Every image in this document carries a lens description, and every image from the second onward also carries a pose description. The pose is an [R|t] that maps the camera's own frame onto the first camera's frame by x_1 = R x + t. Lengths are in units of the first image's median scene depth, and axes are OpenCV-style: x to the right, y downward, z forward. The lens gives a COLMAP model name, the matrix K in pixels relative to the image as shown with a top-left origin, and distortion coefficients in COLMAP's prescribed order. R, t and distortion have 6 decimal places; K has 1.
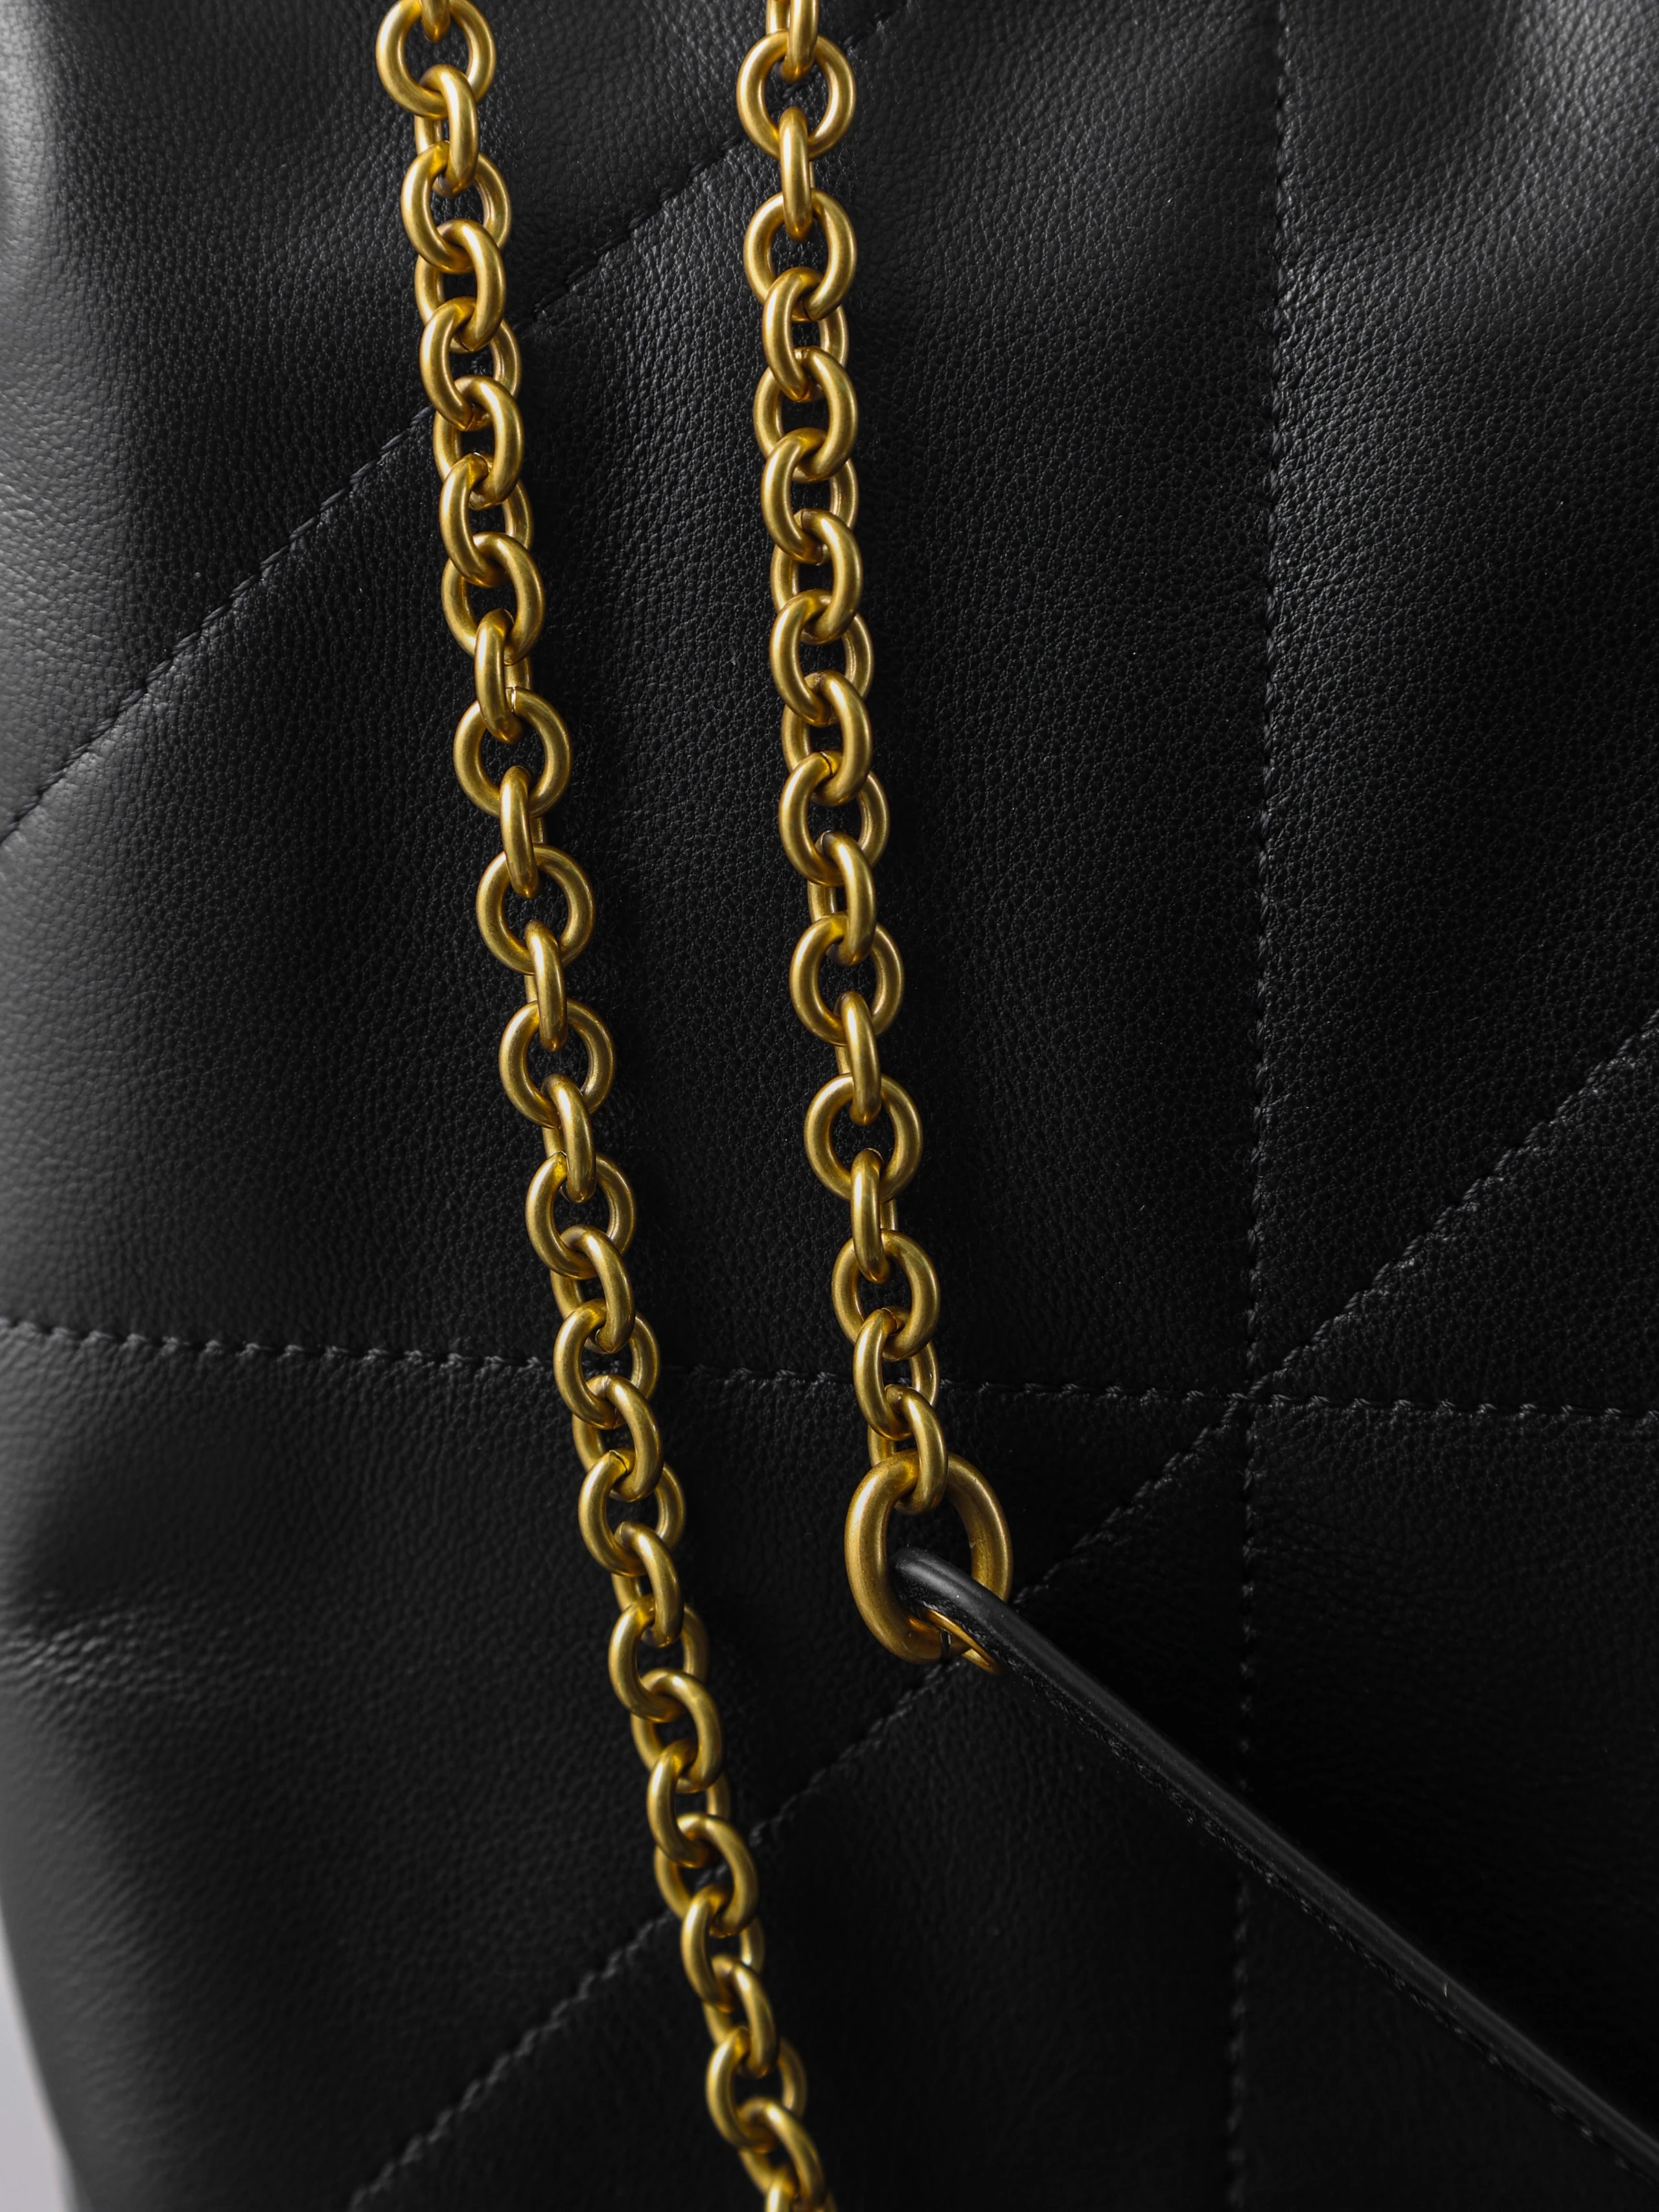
lens RADIAL K [[6458.6, 0, 826.4], [0, 6458.6, 1109.0], [0, 0, 1]] dist [-0.088778, 0.000000]
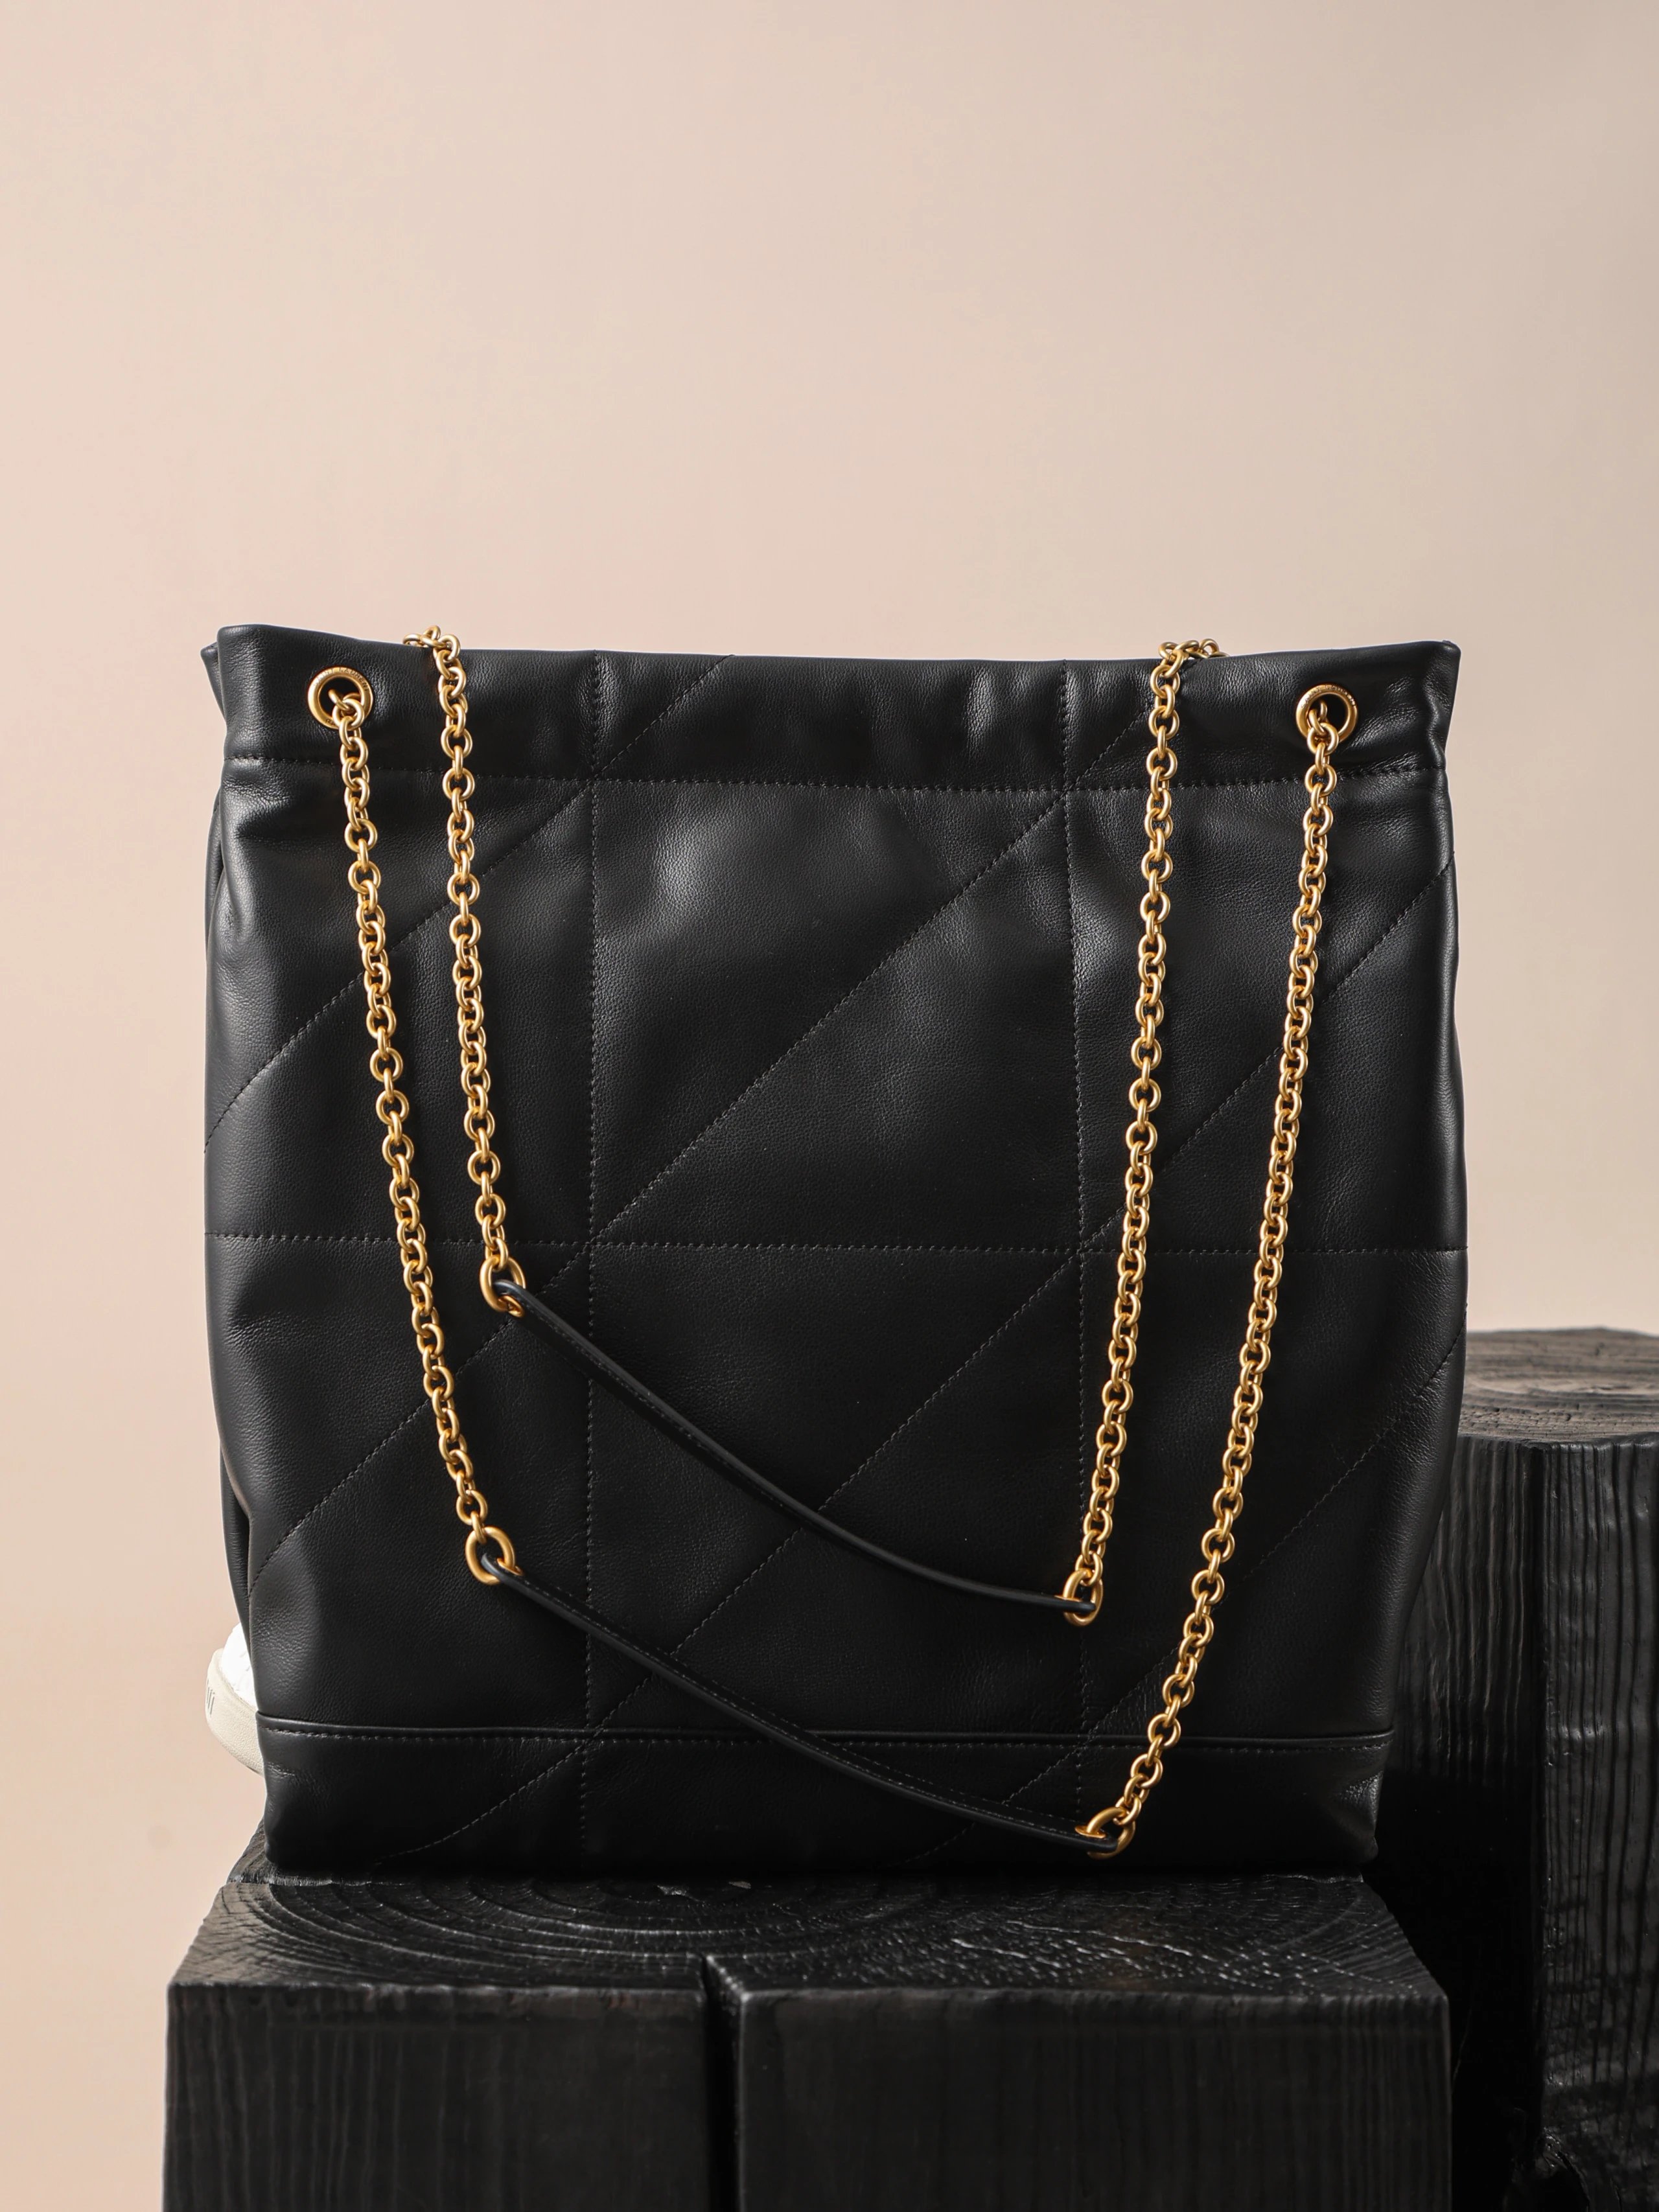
lens RADIAL K [[4469.5, 0, 843.0], [0, 4469.5, 1111.3], [0, 0, 1]] dist [0.229380, 0.000000]
pose [[0.989709, 0.004606, 0.143023, -0.155288], [0.029439, 0.971549, -0.235003, 0.572814], [-0.140036, 0.236795, 0.961415, -1.463046]]
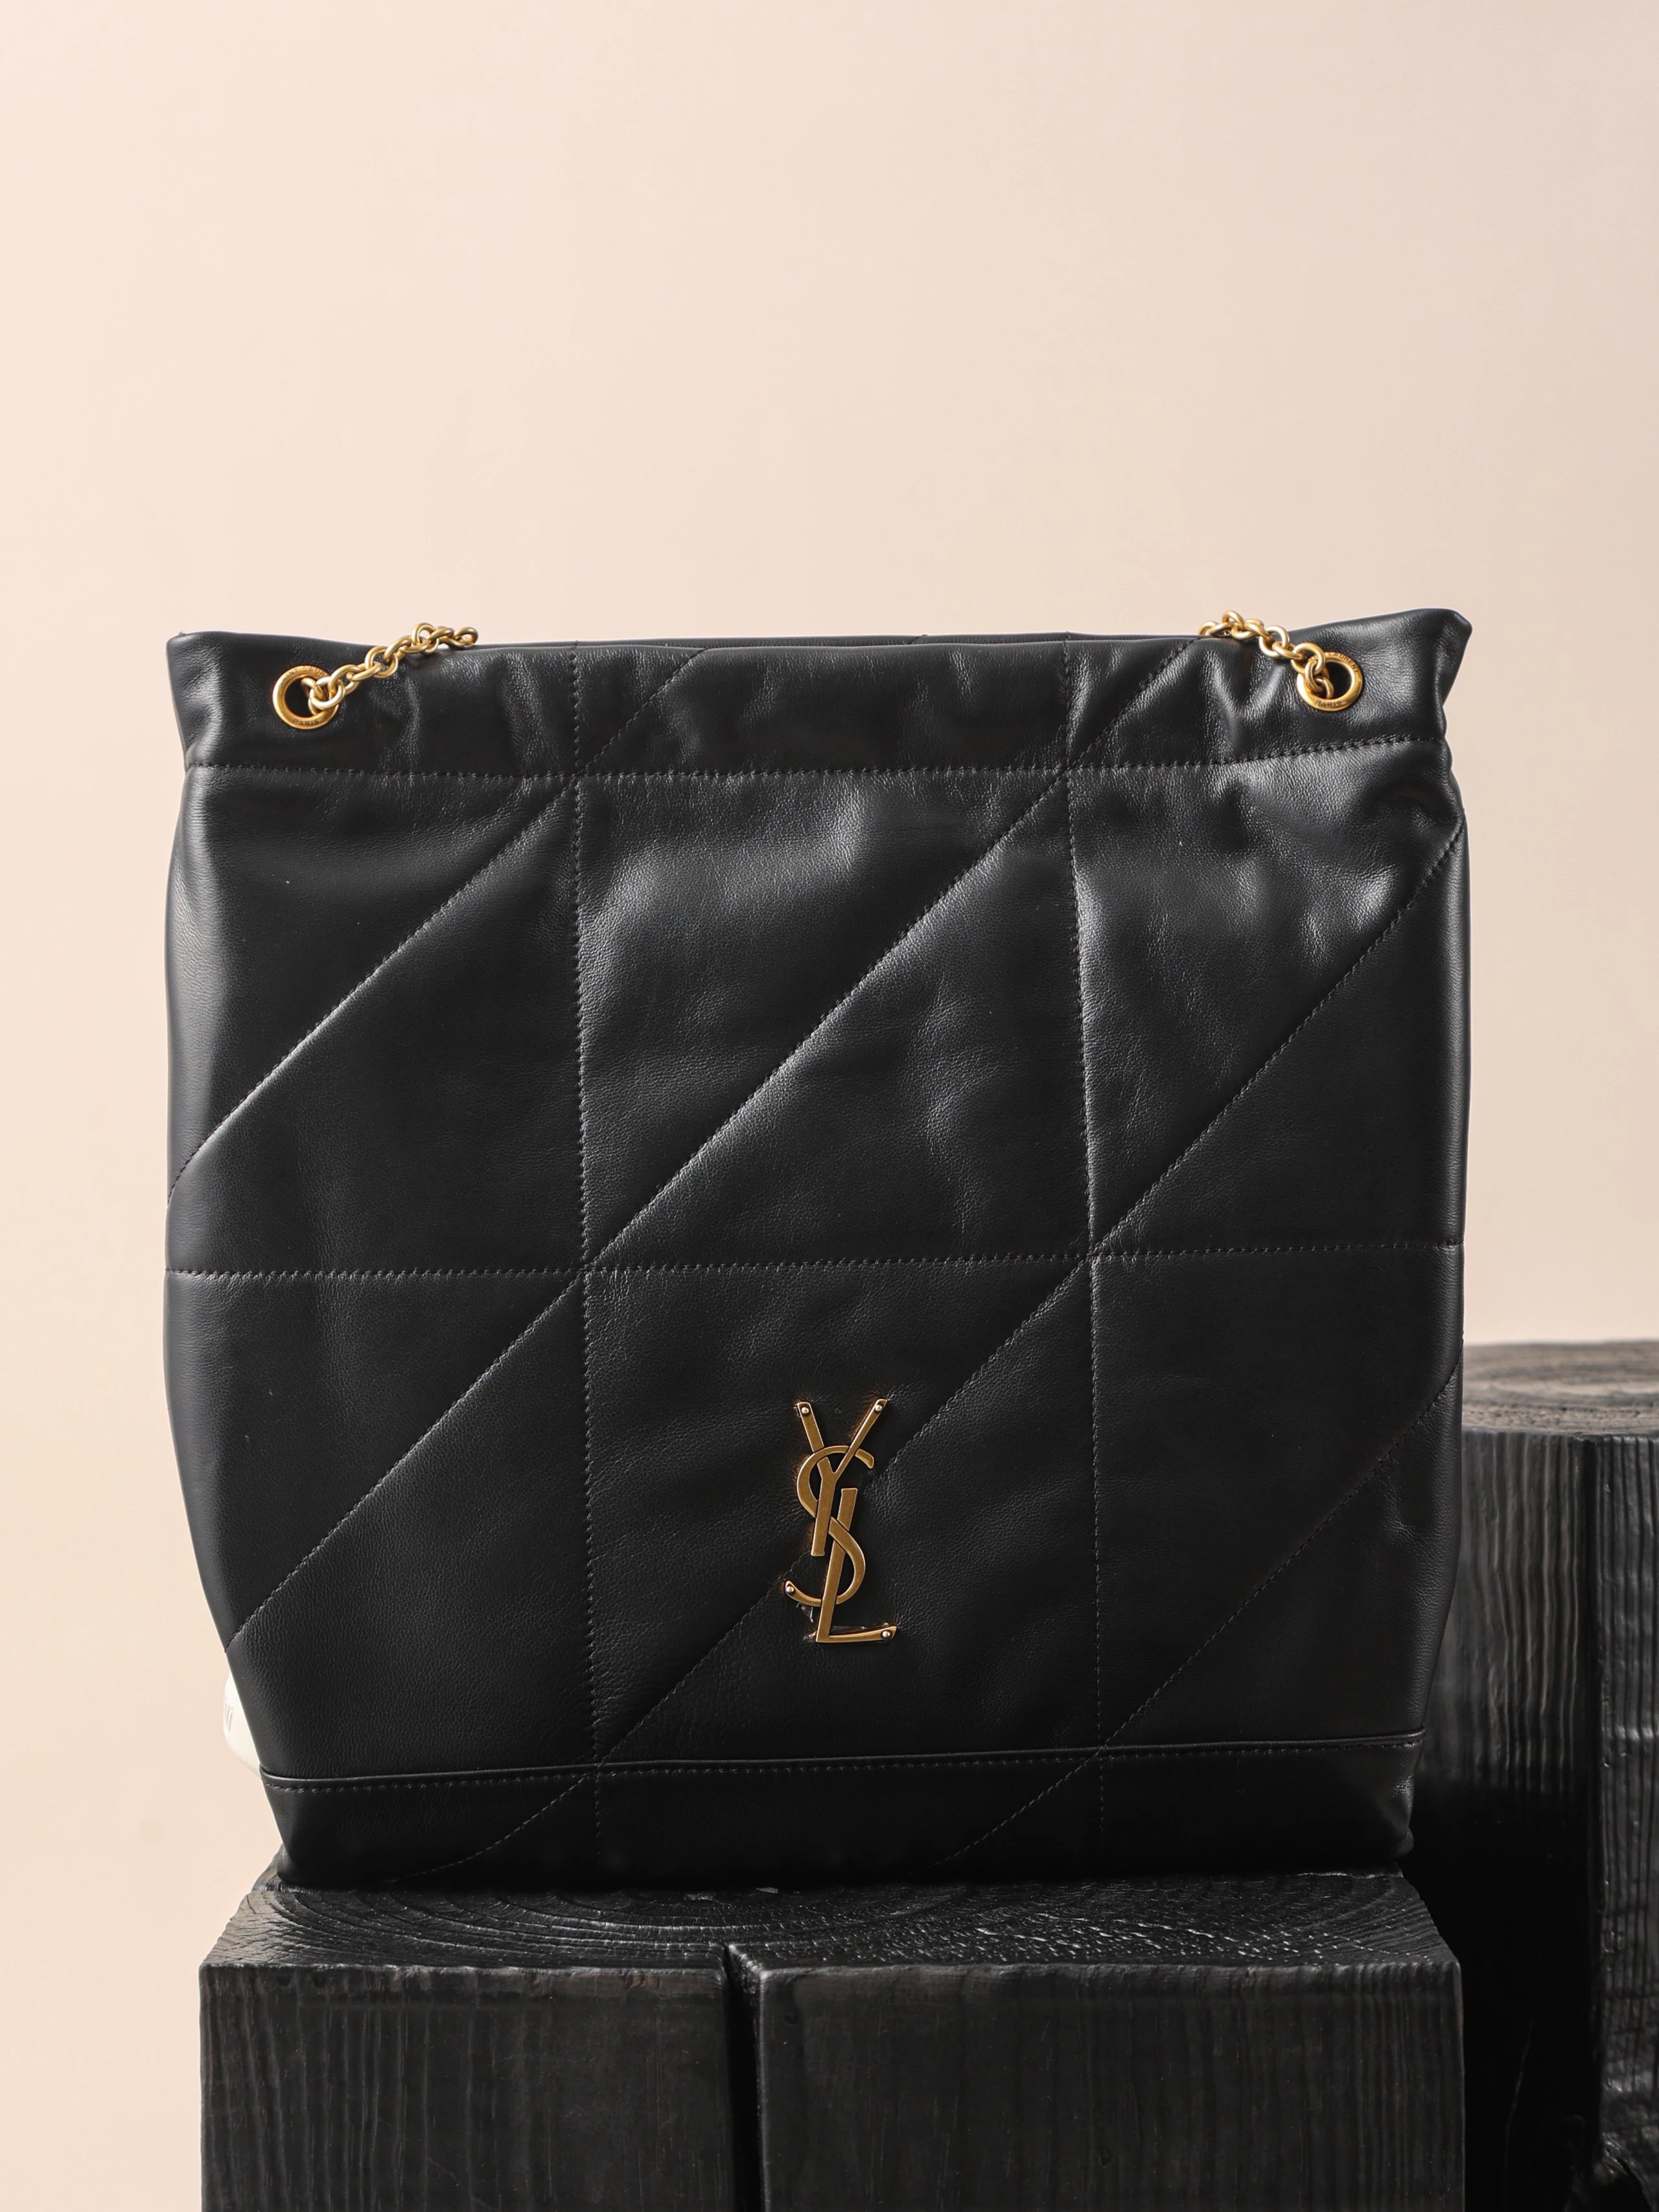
lens RADIAL K [[5857.0, 0, 808.9], [0, 5857.0, 1113.4], [0, 0, 1]] dist [-0.029154, 0.000000]
pose [[0.993849, -0.013411, 0.109925, -0.176752], [0.040126, 0.968796, -0.244590, 0.777258], [-0.103215, 0.247497, 0.963375, -2.155932]]
